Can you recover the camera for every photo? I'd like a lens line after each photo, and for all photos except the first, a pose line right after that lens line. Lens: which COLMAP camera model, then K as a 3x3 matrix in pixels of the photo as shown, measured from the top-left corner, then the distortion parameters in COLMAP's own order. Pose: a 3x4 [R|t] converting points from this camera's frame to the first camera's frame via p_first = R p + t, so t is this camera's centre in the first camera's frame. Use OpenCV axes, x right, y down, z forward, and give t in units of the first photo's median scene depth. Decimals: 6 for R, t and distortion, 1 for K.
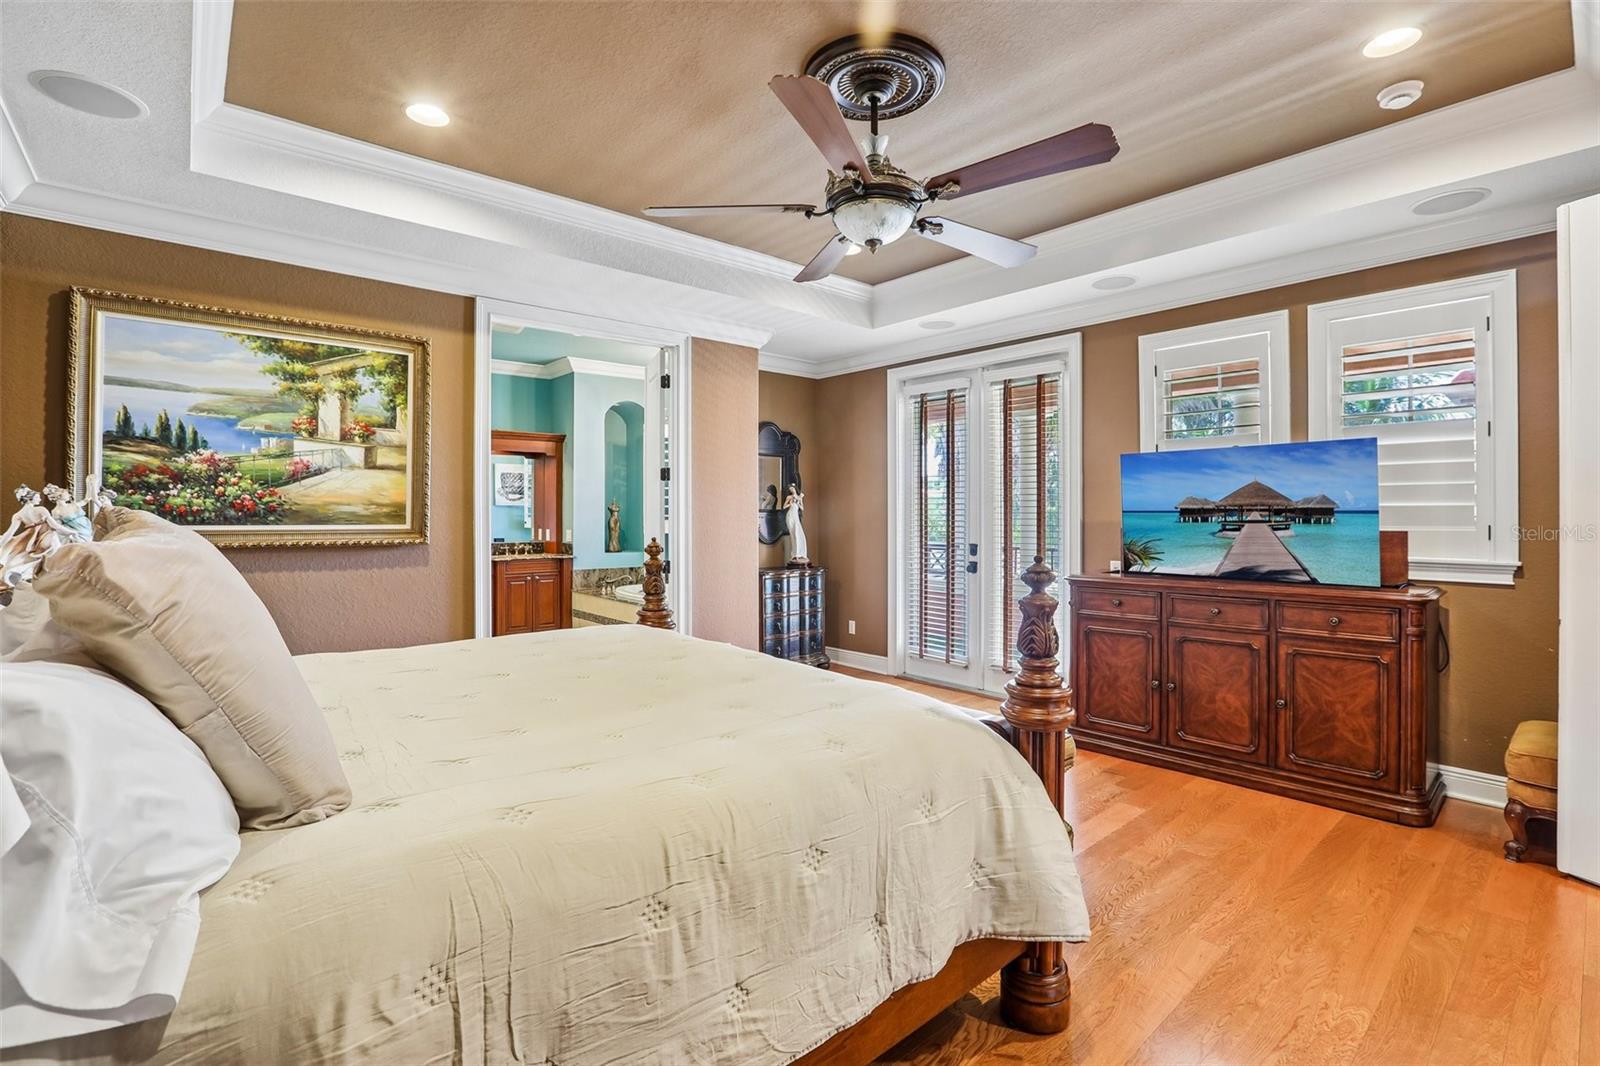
lens RADIAL K [[739.0, 0, 809.2], [0, 739.0, 510.4], [0, 0, 1]] dist [-0.054286, 0.034134]
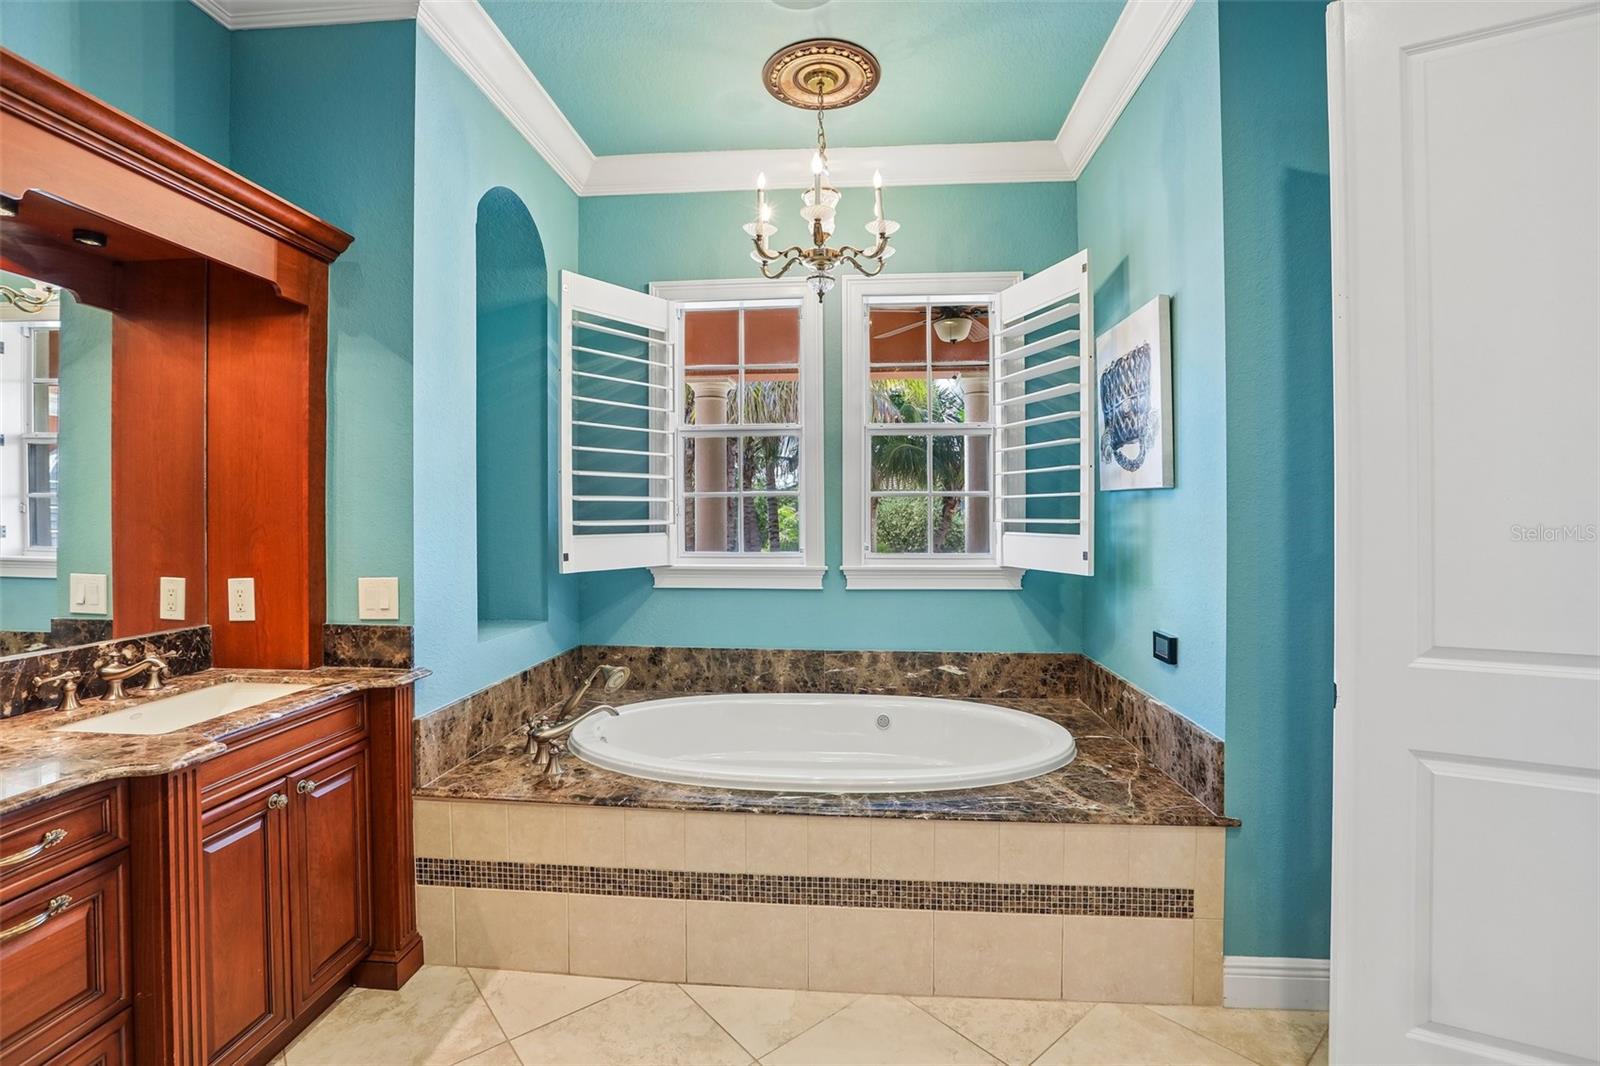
lens RADIAL K [[727.7, 0, 803.8], [0, 727.7, 521.1], [0, 0, 1]] dist [-0.047876, 0.009741]
pose [[0.716835, -0.007040, 0.697207, -0.831579], [-0.000540, 0.999943, 0.010652, 0.005364], [-0.697242, -0.008013, 0.716791, 1.450072]]
